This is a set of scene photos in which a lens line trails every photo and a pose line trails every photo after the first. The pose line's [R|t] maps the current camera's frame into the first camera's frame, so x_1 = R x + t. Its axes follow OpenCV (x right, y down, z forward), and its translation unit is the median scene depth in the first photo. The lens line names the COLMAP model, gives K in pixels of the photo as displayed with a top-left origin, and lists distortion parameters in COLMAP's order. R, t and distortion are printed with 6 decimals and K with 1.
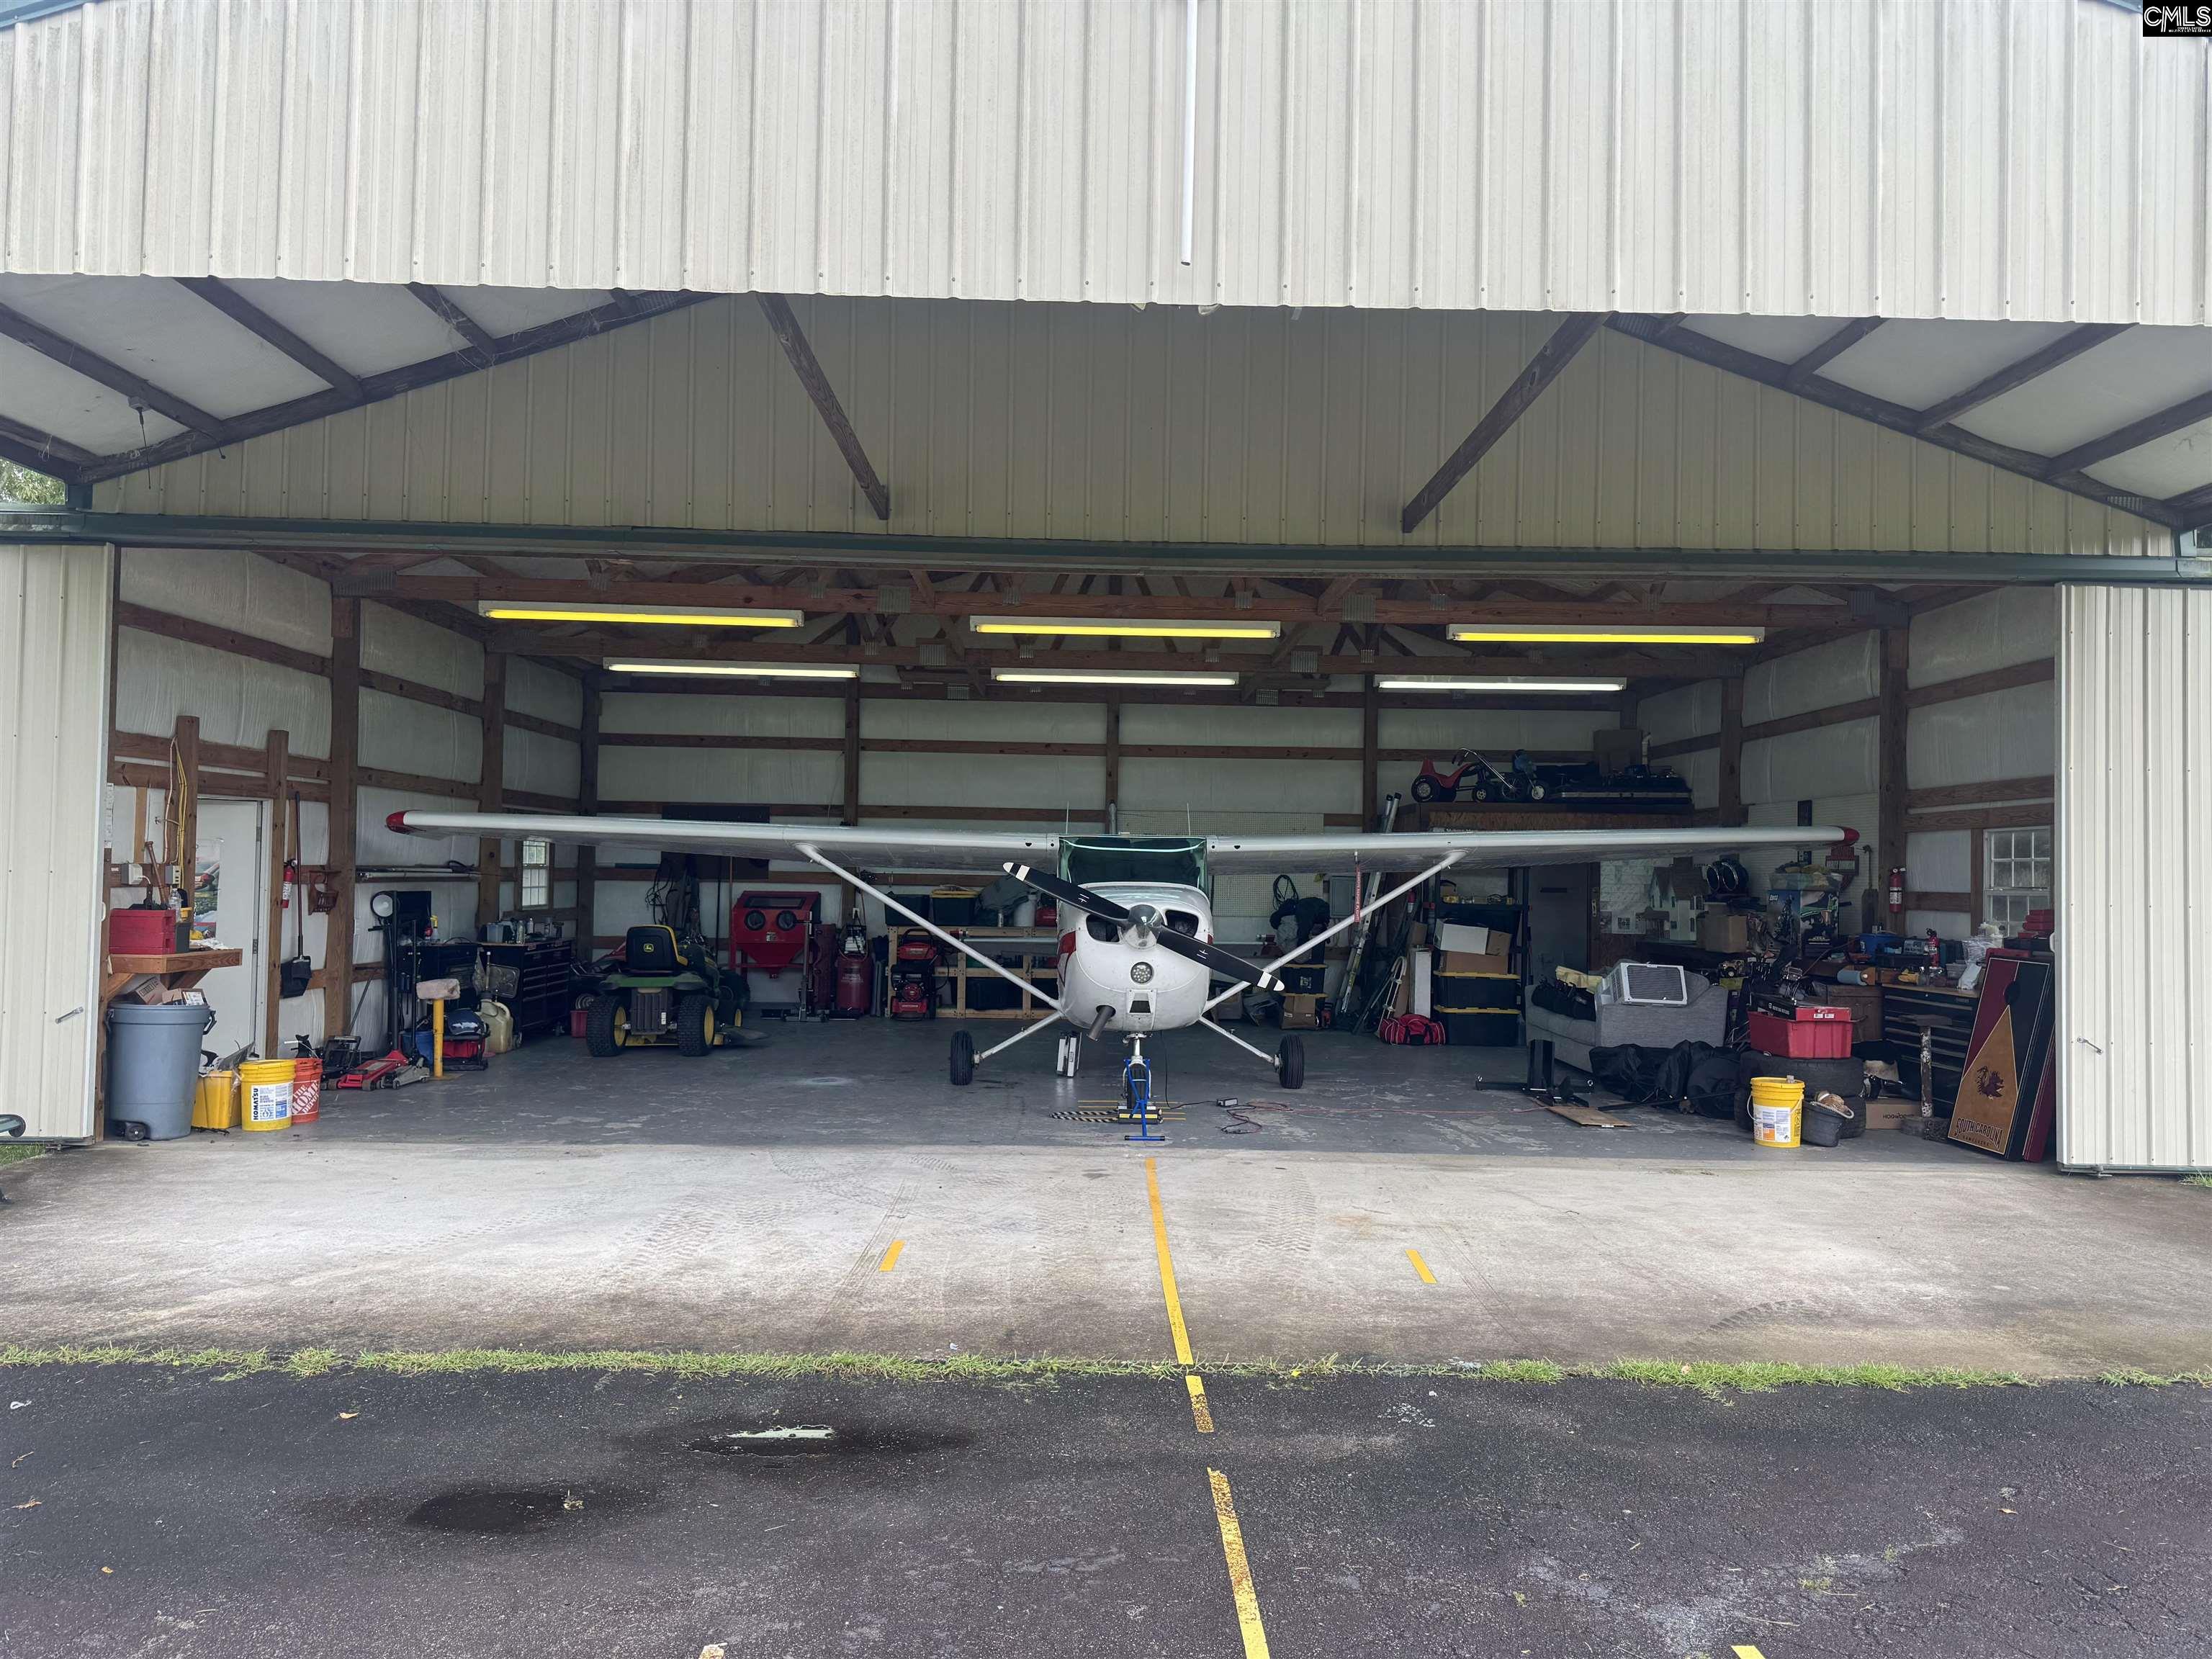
lens RADIAL K [[1603.8, 0, 1106.0], [0, 1603.8, 829.5], [0, 0, 1]] dist [0.137790, -0.189850]
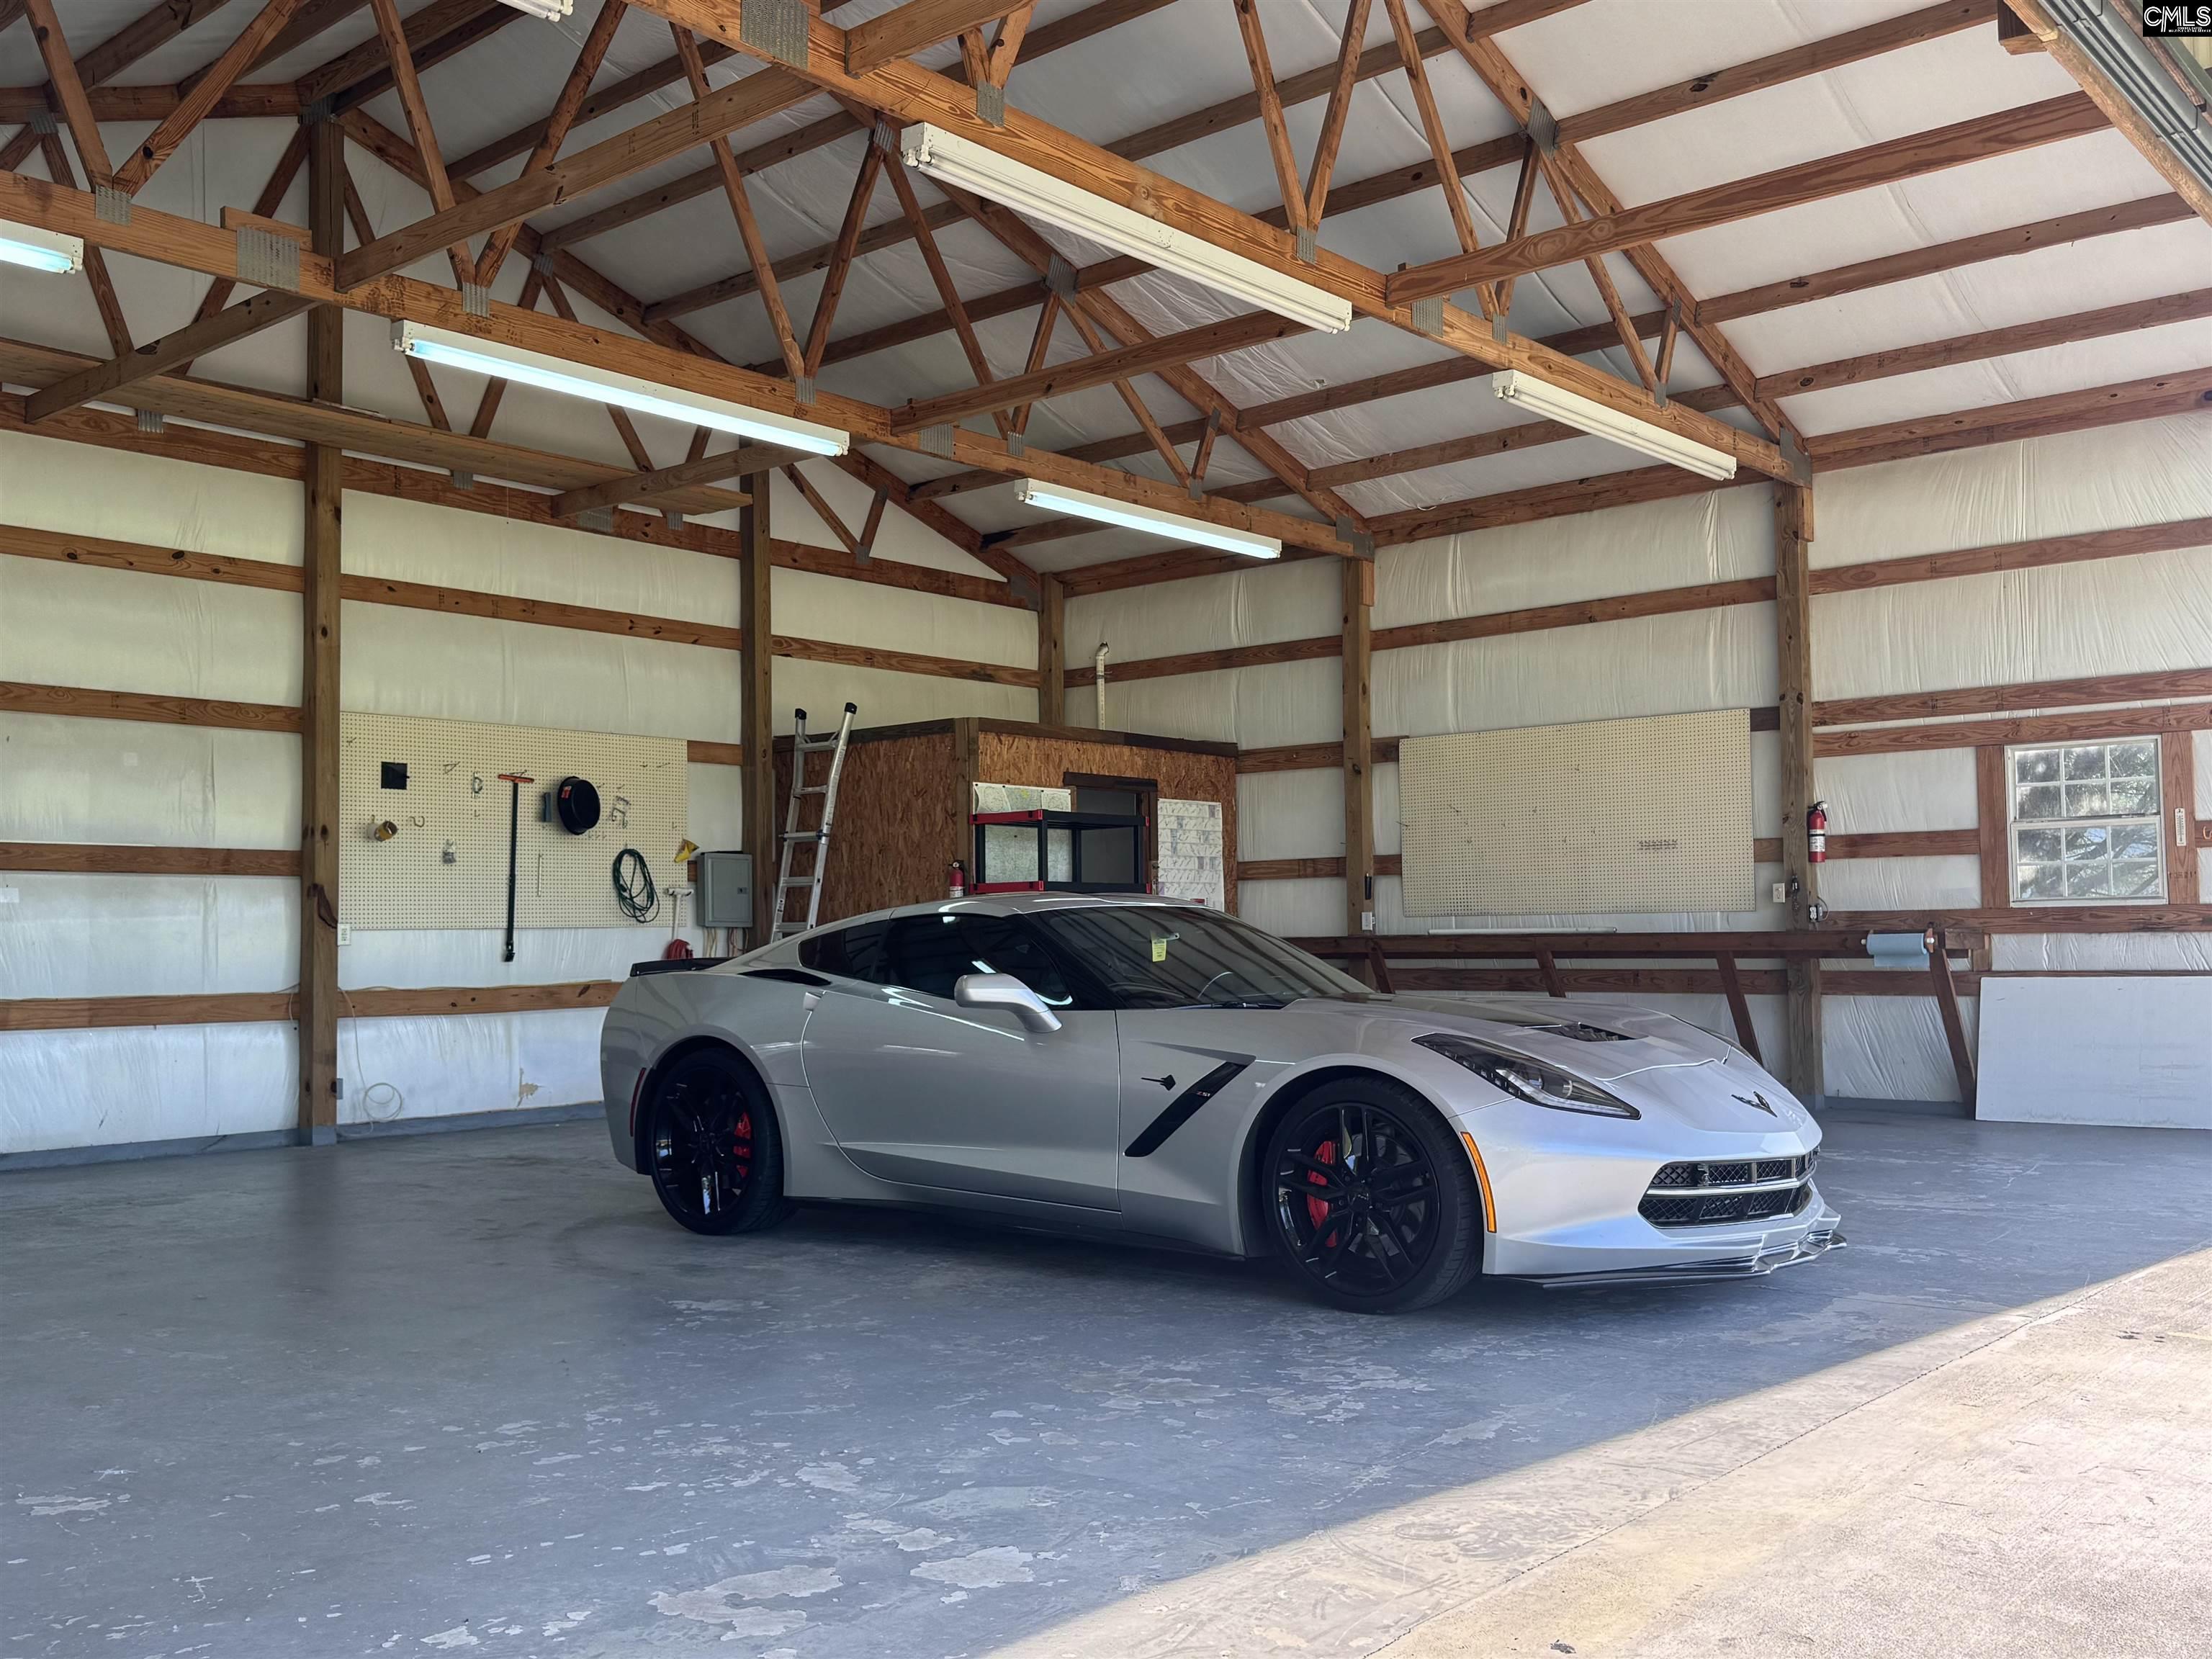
lens RADIAL K [[2011.3, 0, 1106.0], [0, 2011.3, 829.5], [0, 0, 1]] dist [0.153248, -0.279818]
pose [[0.648342, 0.016936, 0.761161, -0.483058], [0.003701, 0.999671, -0.025395, 0.063044], [-0.761340, 0.019281, 0.648066, 0.697229]]
